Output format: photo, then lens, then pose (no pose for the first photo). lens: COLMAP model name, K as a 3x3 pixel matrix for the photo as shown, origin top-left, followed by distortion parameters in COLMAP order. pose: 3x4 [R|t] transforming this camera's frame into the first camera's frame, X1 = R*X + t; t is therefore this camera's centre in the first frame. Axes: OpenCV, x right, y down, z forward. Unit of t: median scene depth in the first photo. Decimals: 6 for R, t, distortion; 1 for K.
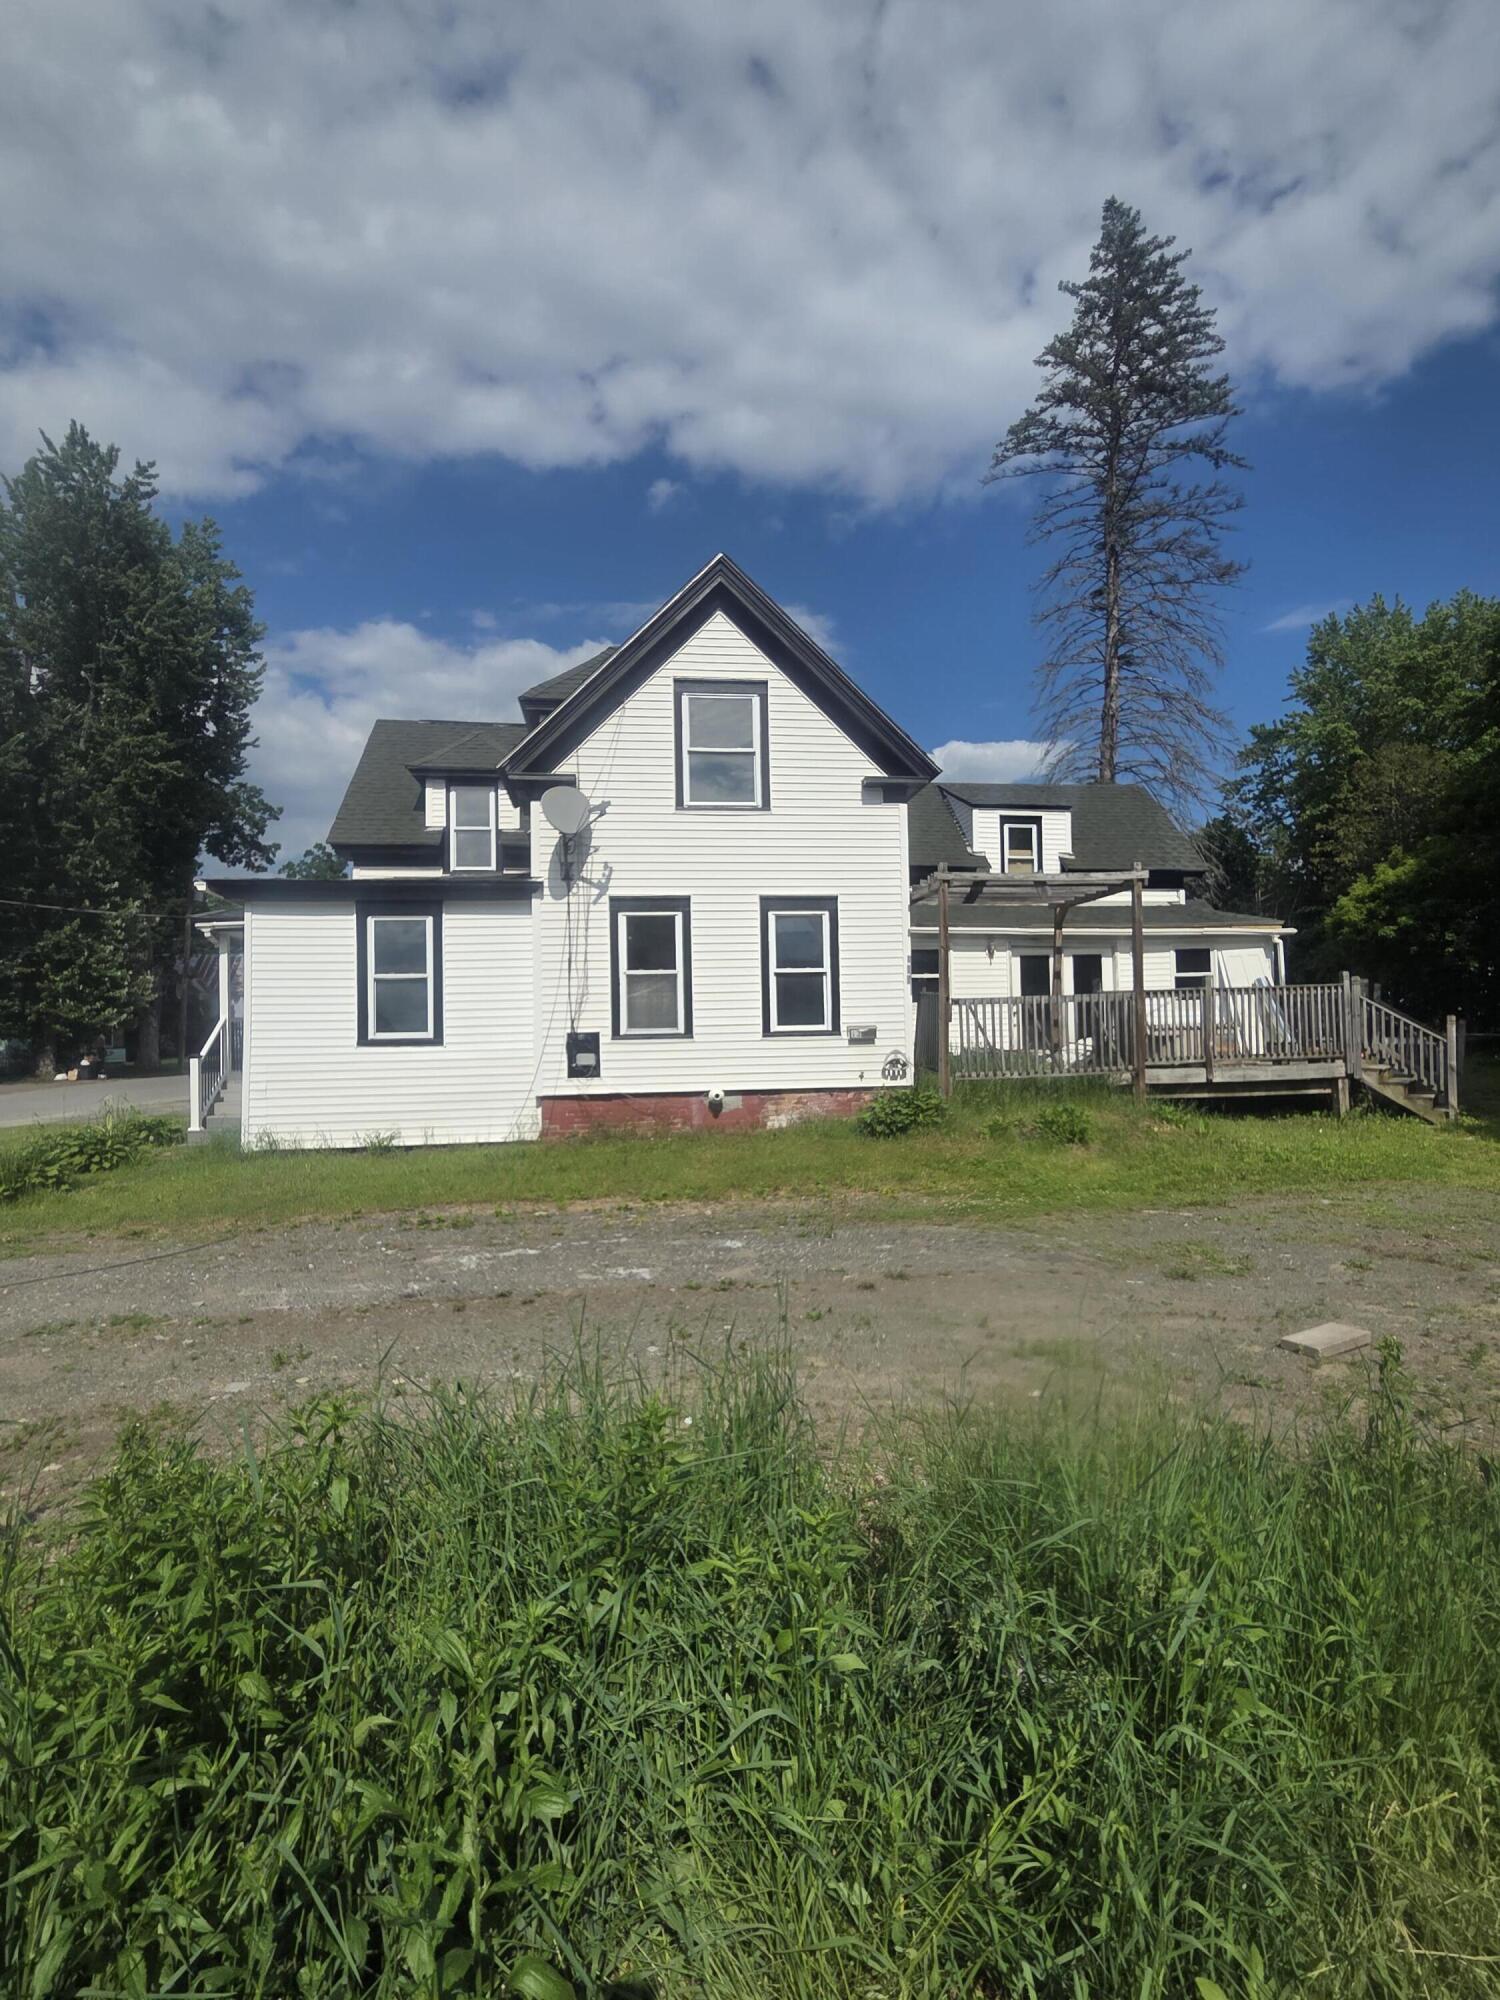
lens RADIAL K [[942.7, 0, 750.0], [0, 942.7, 1000.0], [0, 0, 1]] dist [-0.000997, 0.000109]
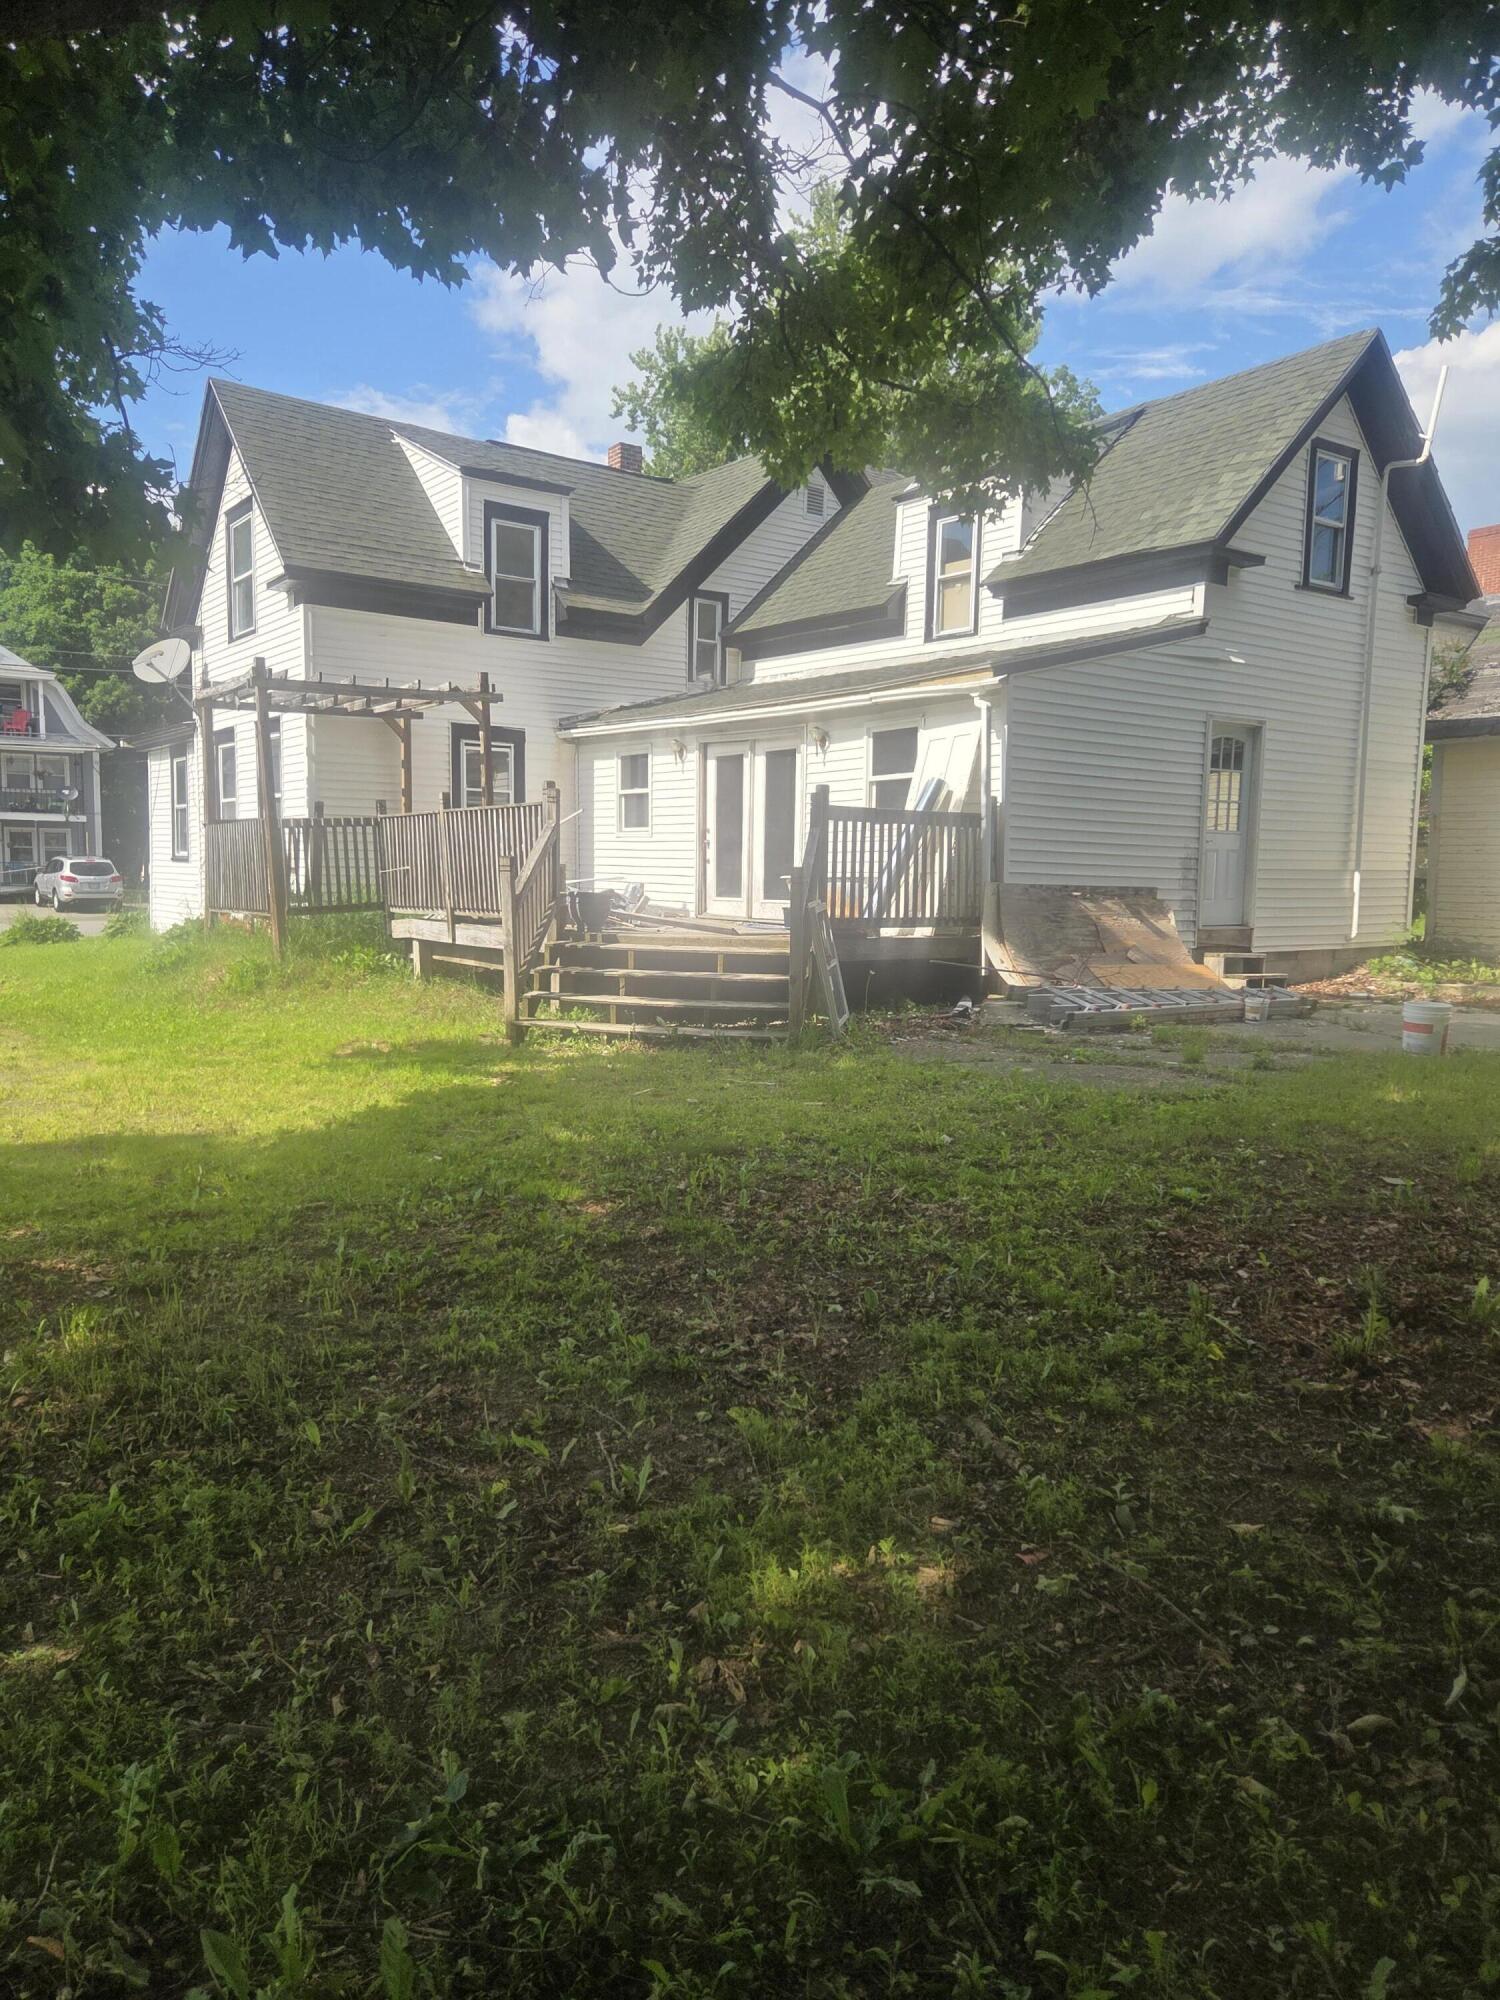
lens RADIAL K [[1380.8, 0, 750.0], [0, 1380.8, 1000.0], [0, 0, 1]] dist [0.042666, -0.043842]
pose [[0.487505, 0.109151, -0.866271, 1.579290], [0.009315, 0.991449, 0.130165, -0.004380], [0.873071, -0.071525, 0.482319, 0.723781]]
